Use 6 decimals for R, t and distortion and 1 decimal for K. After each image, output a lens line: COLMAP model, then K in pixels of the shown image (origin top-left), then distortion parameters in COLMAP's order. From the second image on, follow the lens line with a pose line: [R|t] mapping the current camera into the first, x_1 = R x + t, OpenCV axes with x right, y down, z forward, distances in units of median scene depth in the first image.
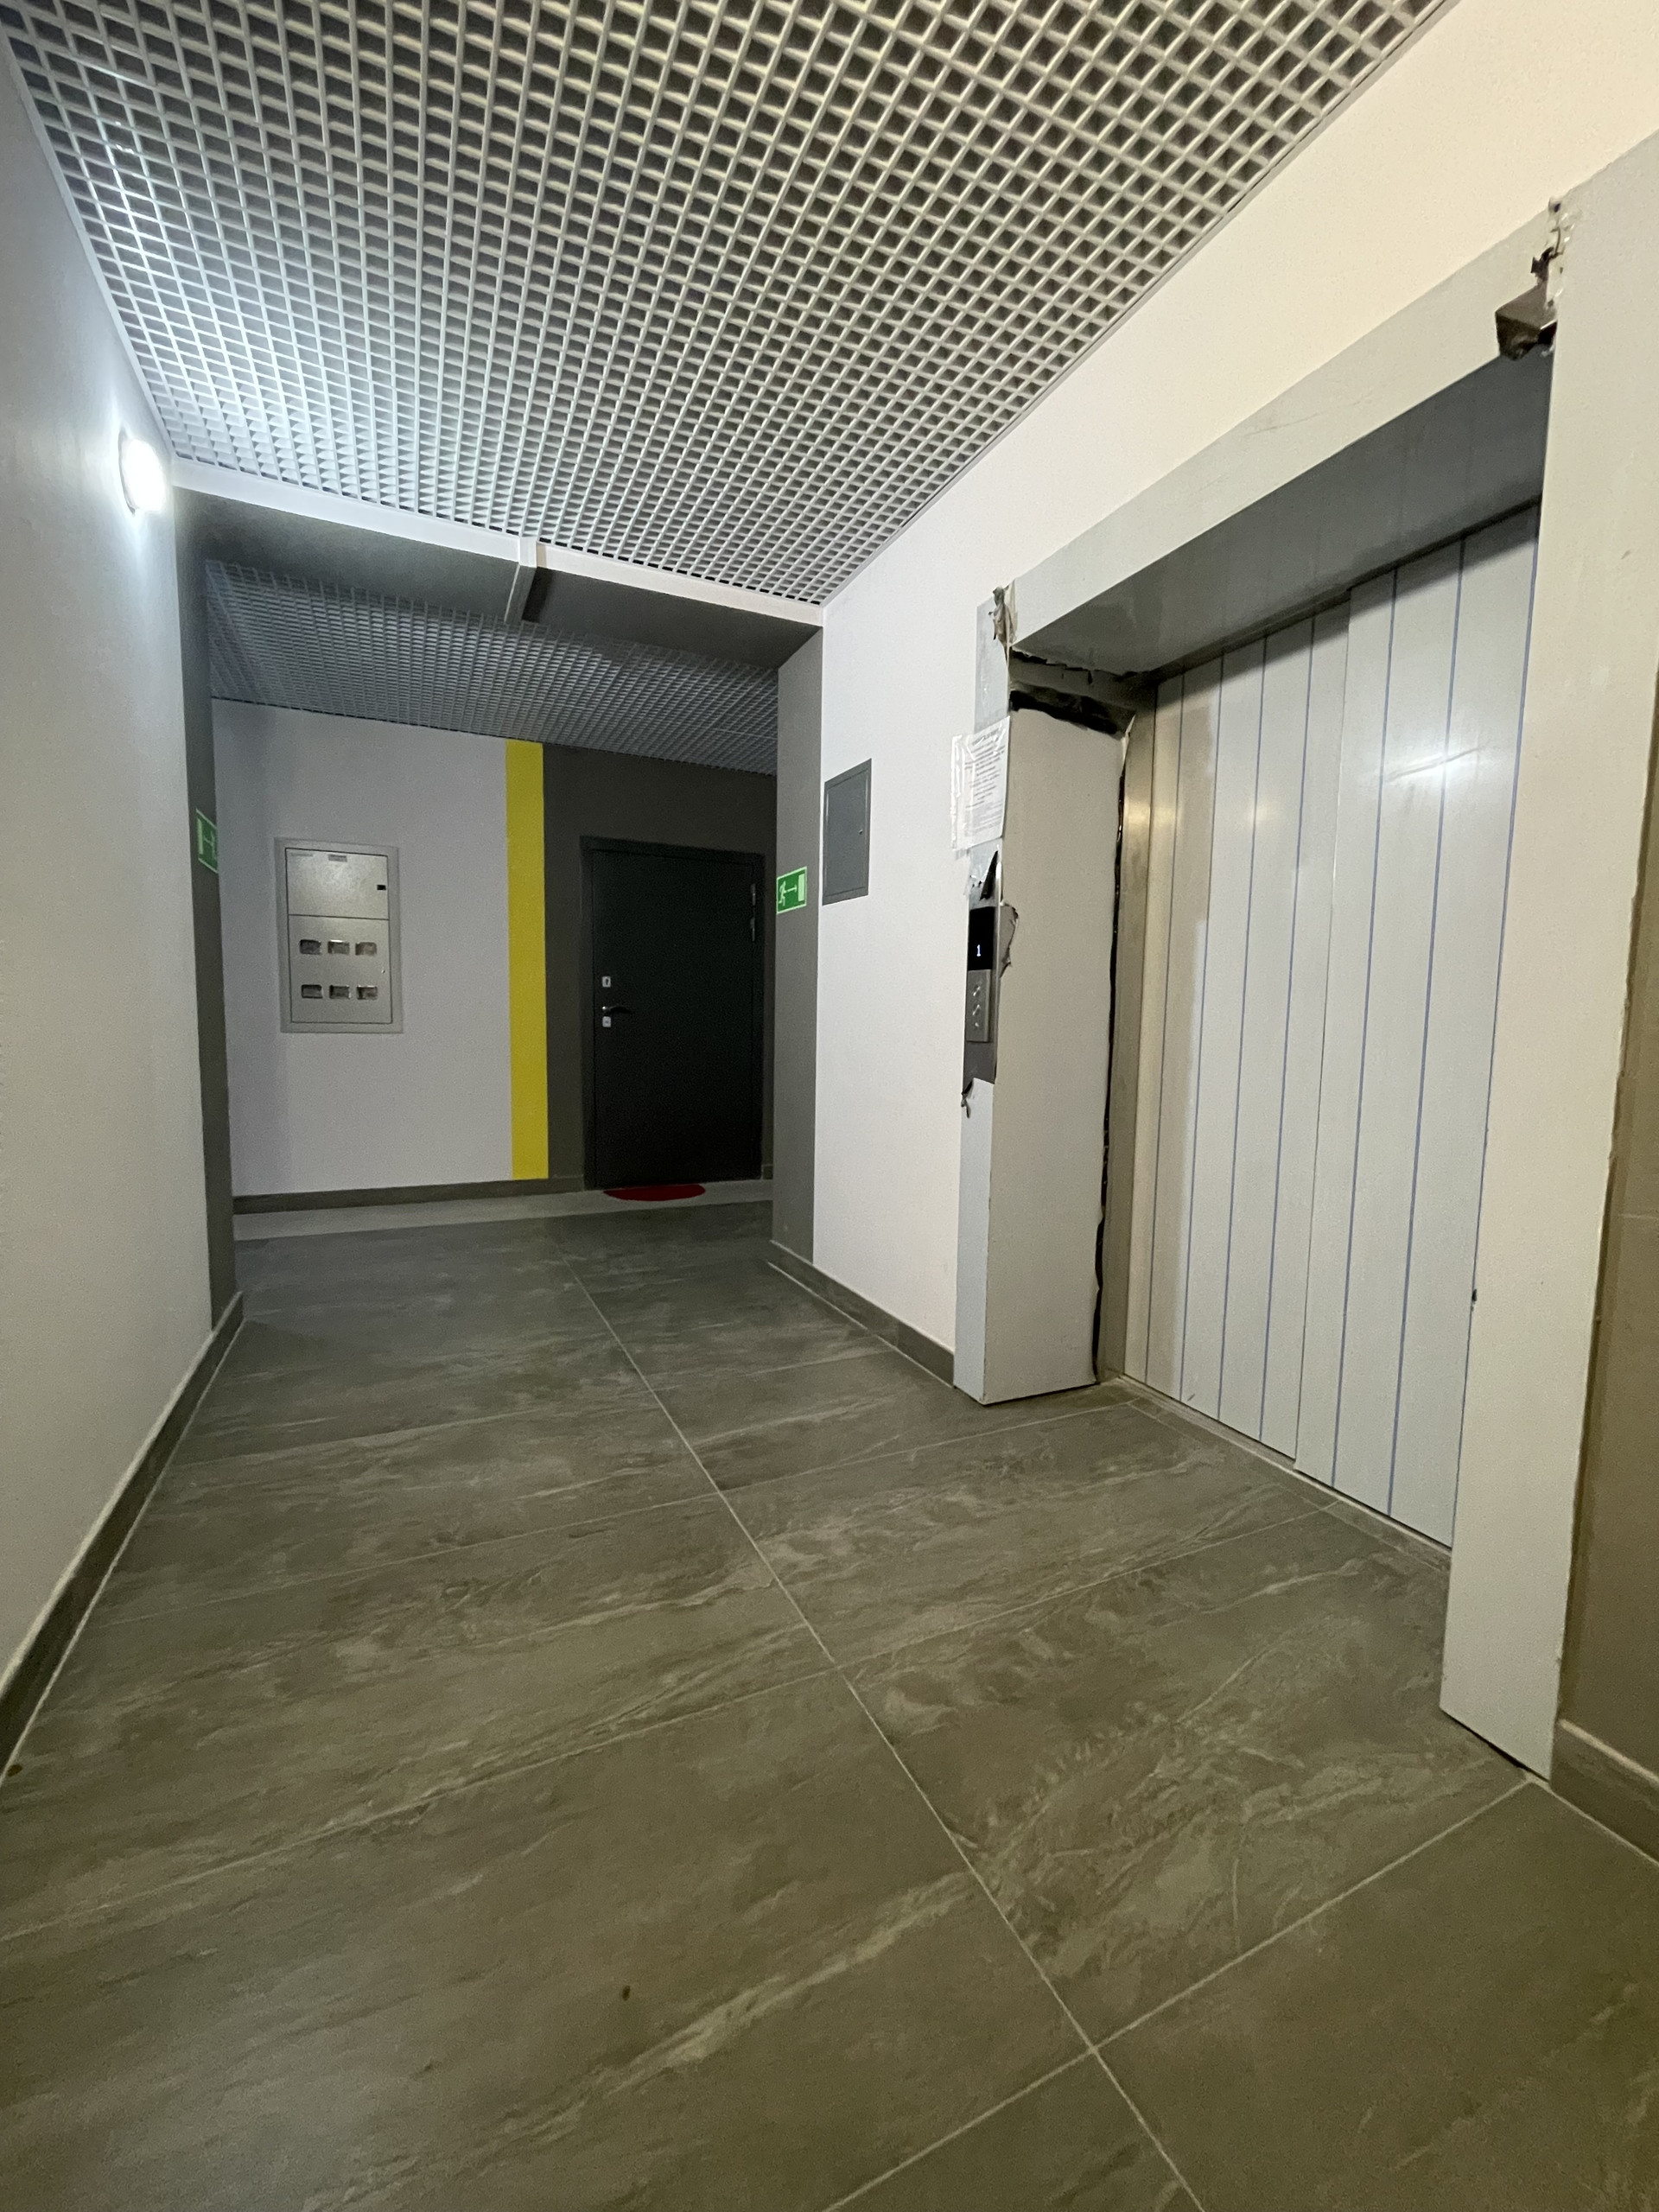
lens RADIAL K [[893.6, 0, 824.0], [0, 893.6, 1101.7], [0, 0, 1]] dist [-0.003456, 0.000483]
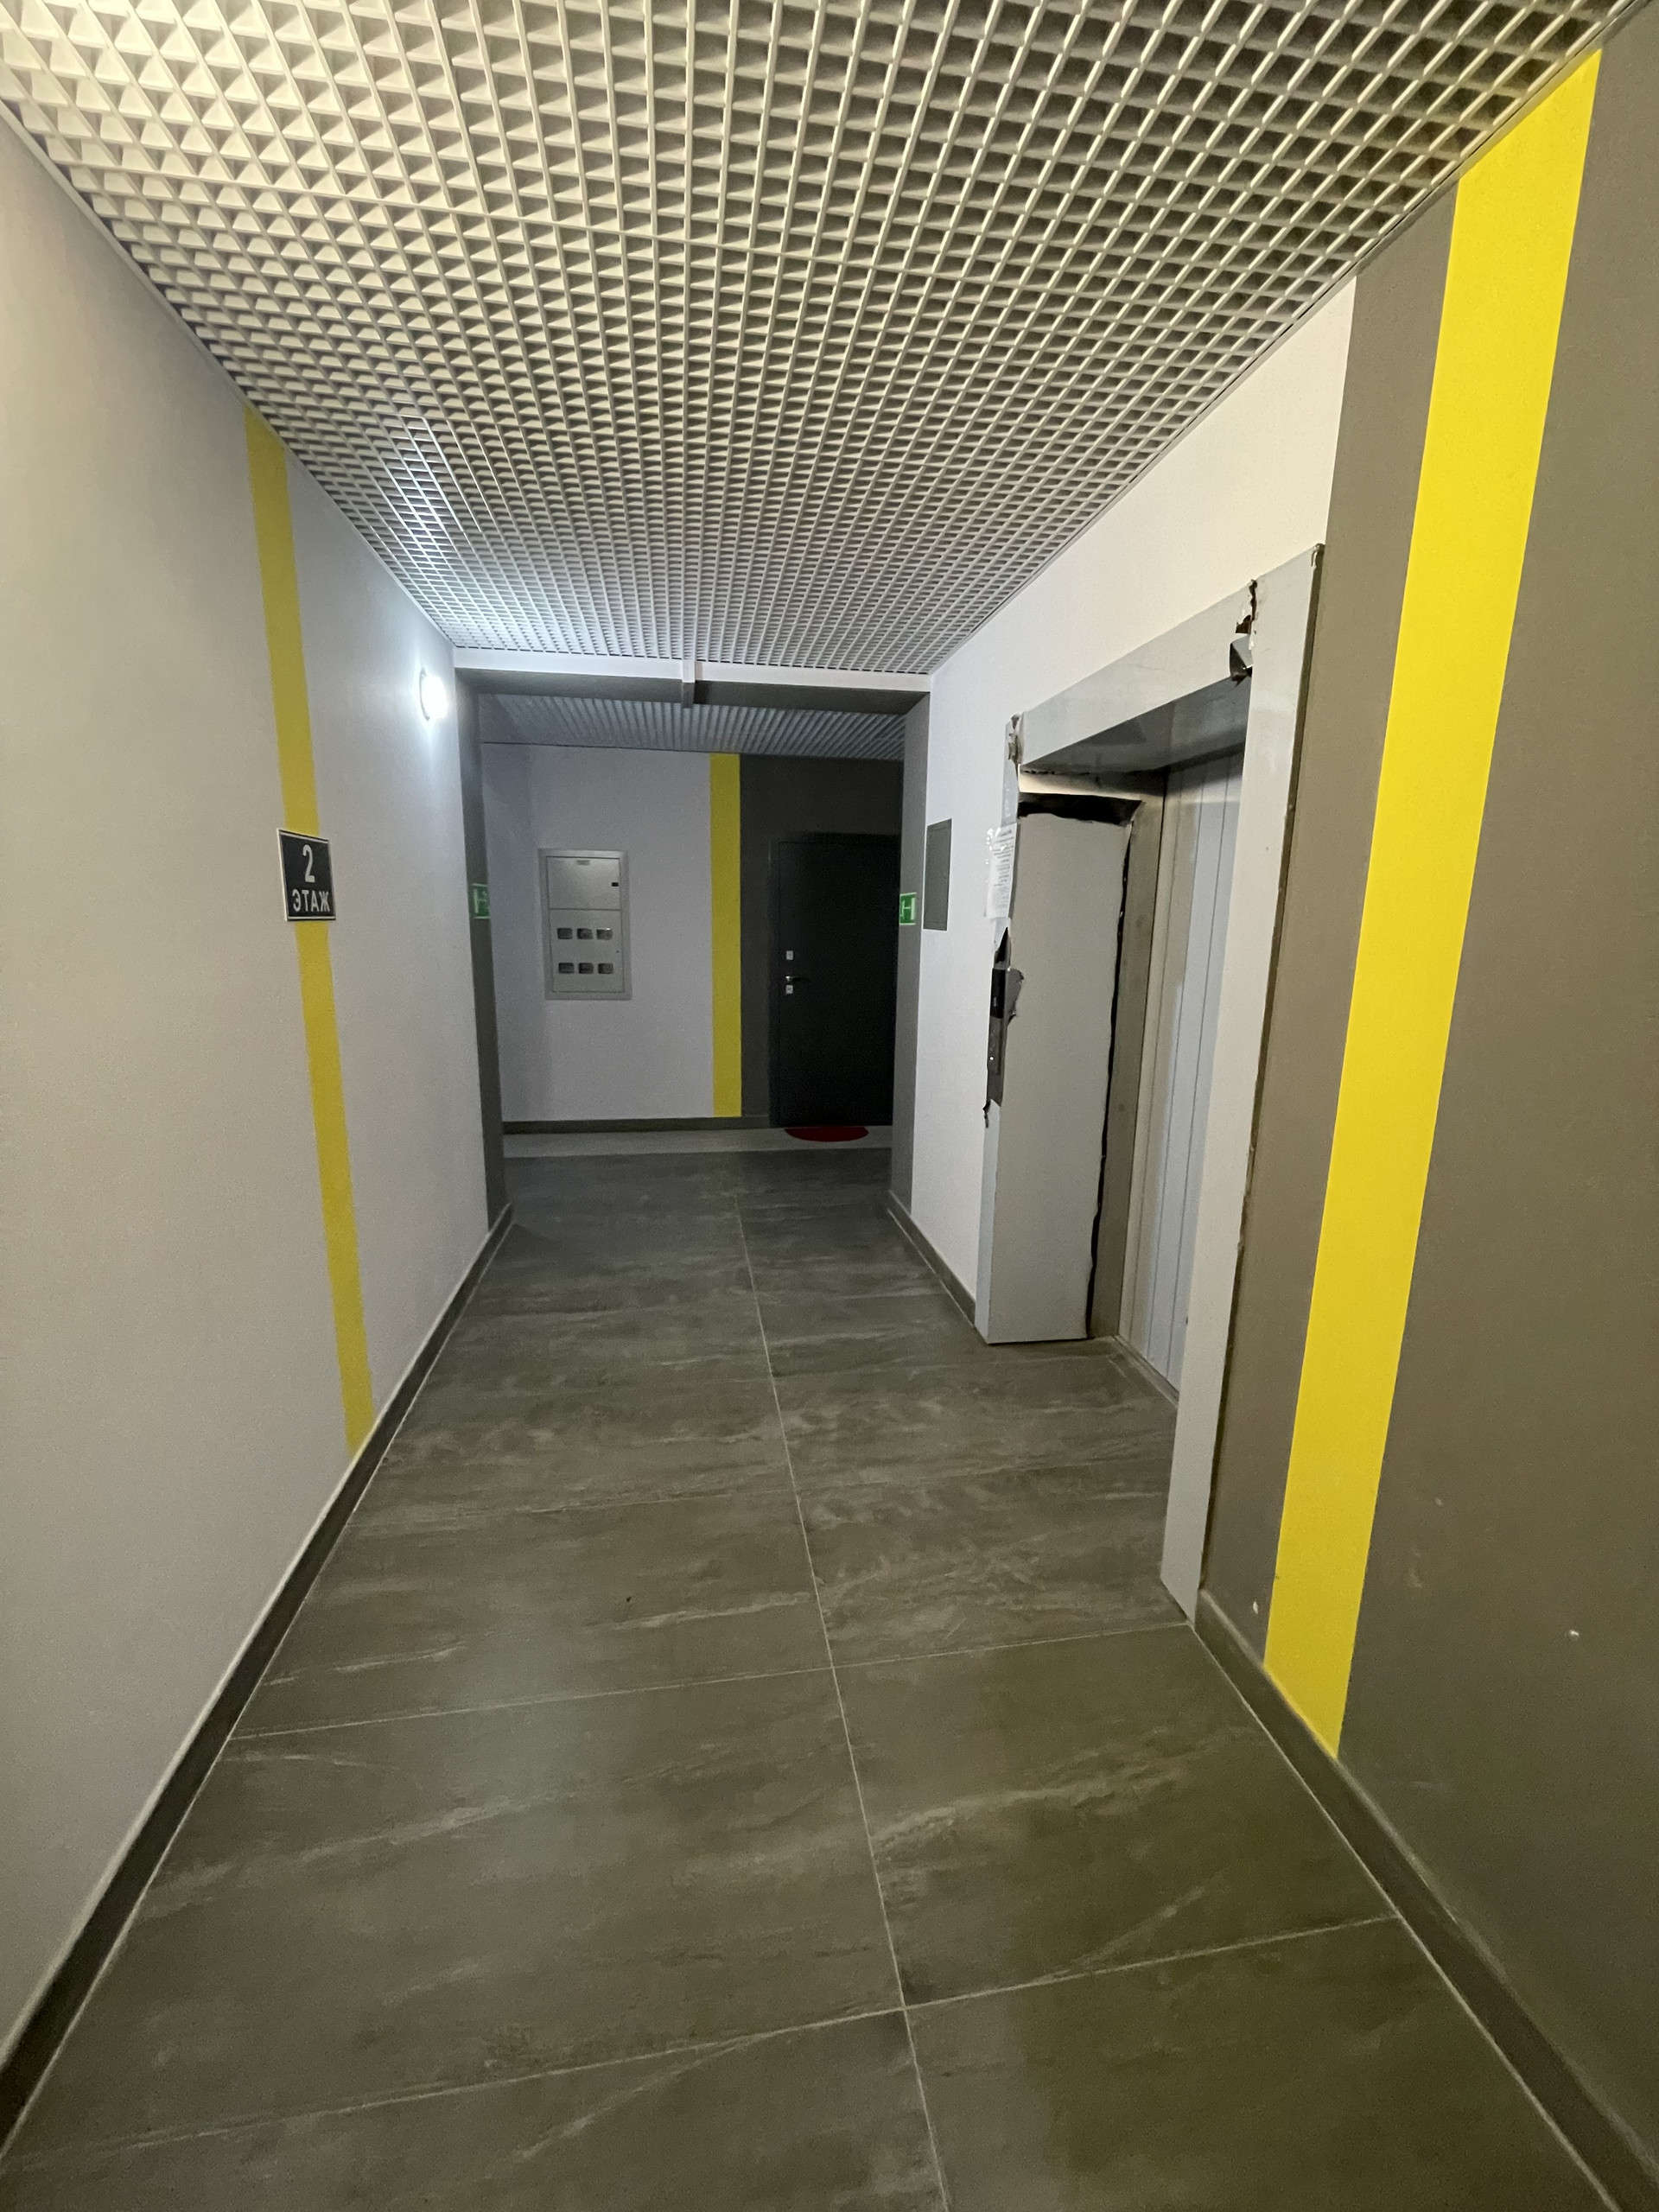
lens RADIAL K [[893.6, 0, 829.7], [0, 893.6, 1107.9], [0, 0, 1]] dist [-0.003456, 0.000483]
pose [[0.961356, 0.057322, -0.269274, 0.288117], [-0.025422, 0.992389, 0.120492, -0.161492], [0.274132, -0.108991, 0.955496, -0.294595]]
